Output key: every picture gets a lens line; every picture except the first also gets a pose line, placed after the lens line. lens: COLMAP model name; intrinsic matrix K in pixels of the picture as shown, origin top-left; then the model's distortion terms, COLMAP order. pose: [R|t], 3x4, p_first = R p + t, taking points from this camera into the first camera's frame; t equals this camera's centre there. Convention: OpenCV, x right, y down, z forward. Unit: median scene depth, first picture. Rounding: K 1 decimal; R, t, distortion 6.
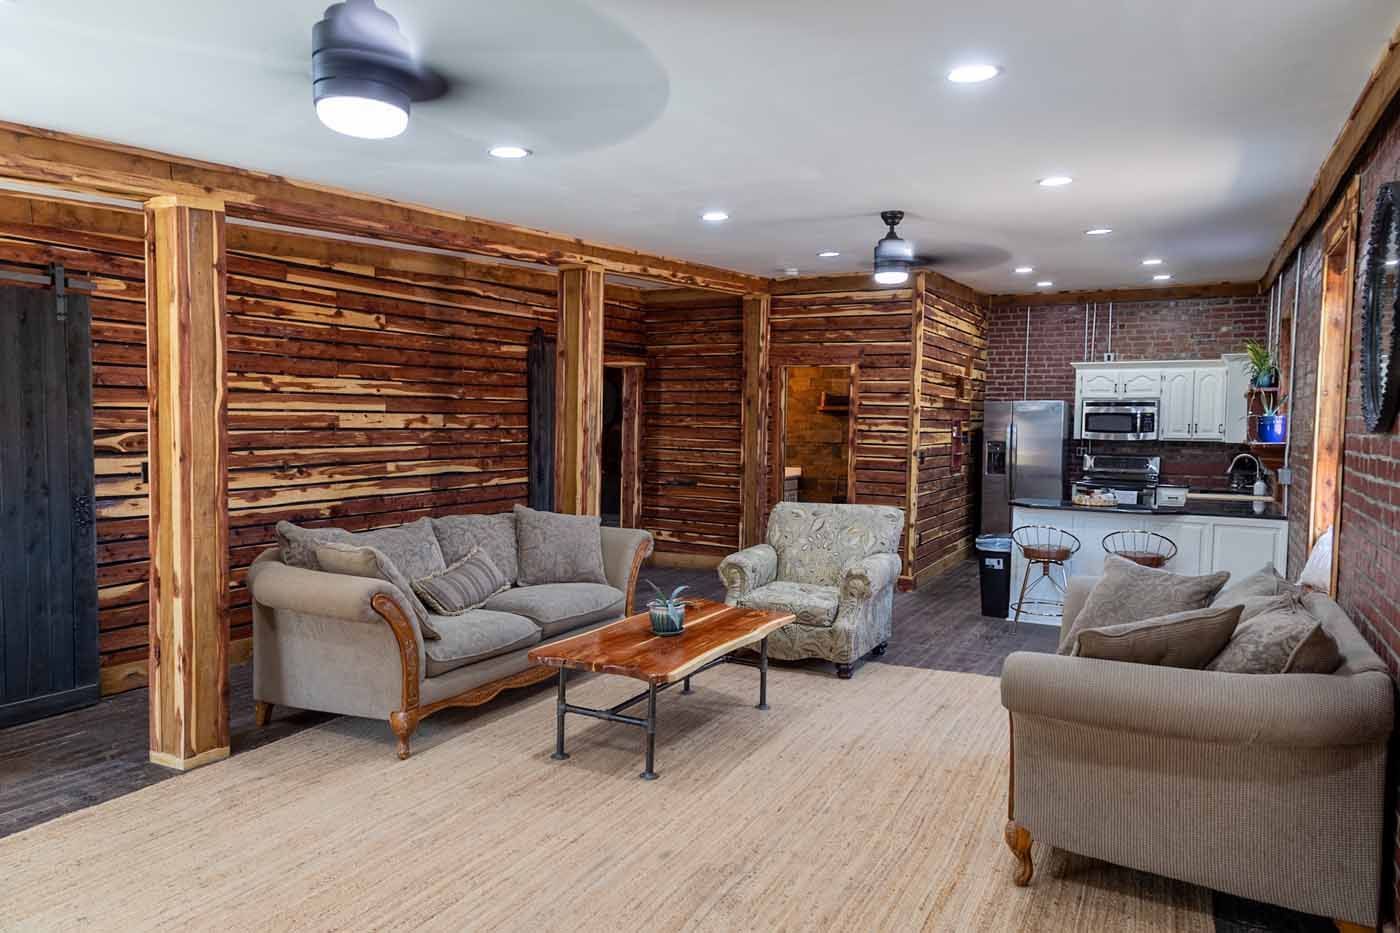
lens RADIAL K [[927.3, 0, 699.4], [0, 927.3, 465.4], [0, 0, 1]] dist [0.007622, 0.000129]
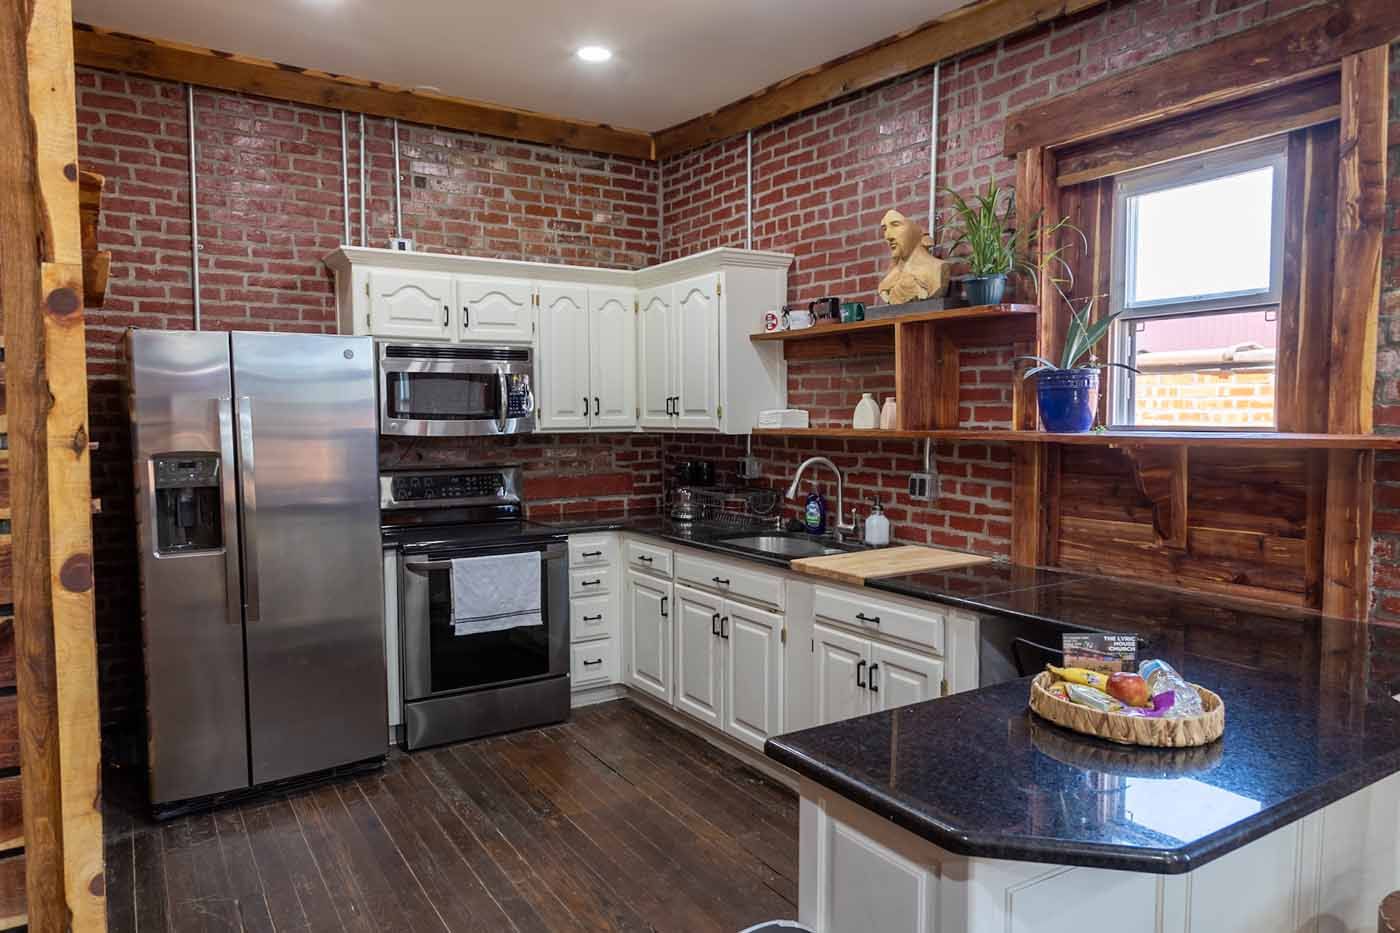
lens RADIAL K [[927.3, 0, 696.5], [0, 927.3, 473.7], [0, 0, 1]] dist [0.007622, 0.000129]
pose [[0.461447, -0.071852, 0.884253, 0.112827], [0.051861, 0.997195, 0.053966, -0.027155], [-0.885650, 0.020956, 0.463880, 0.690037]]
